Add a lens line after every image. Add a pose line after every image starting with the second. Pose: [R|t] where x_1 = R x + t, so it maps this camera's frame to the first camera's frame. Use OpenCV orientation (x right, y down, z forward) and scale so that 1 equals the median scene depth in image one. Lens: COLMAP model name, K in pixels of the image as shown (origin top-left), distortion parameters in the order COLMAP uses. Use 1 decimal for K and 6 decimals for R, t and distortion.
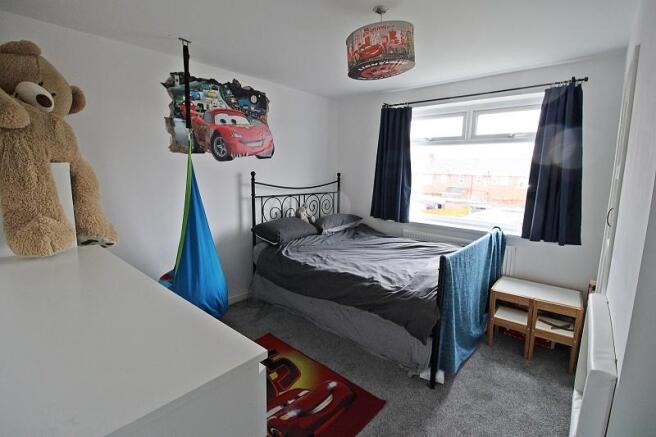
lens RADIAL K [[301.5, 0, 332.9], [0, 301.5, 211.6], [0, 0, 1]] dist [-0.025015, -0.000363]
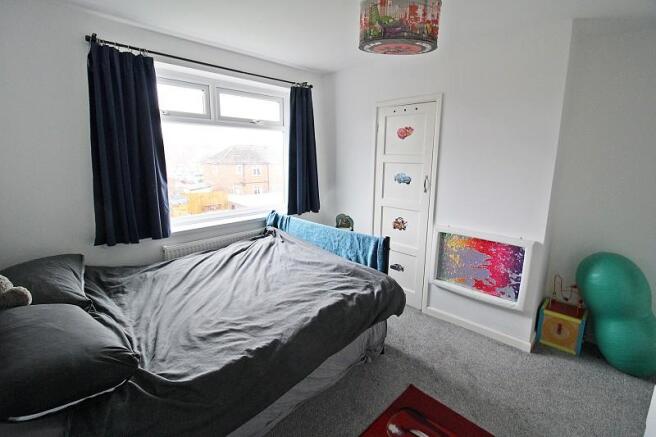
lens RADIAL K [[301.5, 0, 332.9], [0, 301.5, 211.6], [0, 0, 1]] dist [-0.025015, -0.000363]
pose [[0.053868, -0.198573, 0.978605, -0.500866], [0.126638, 0.973473, 0.190561, -0.127735], [-0.990485, 0.113663, 0.077586, 0.754071]]
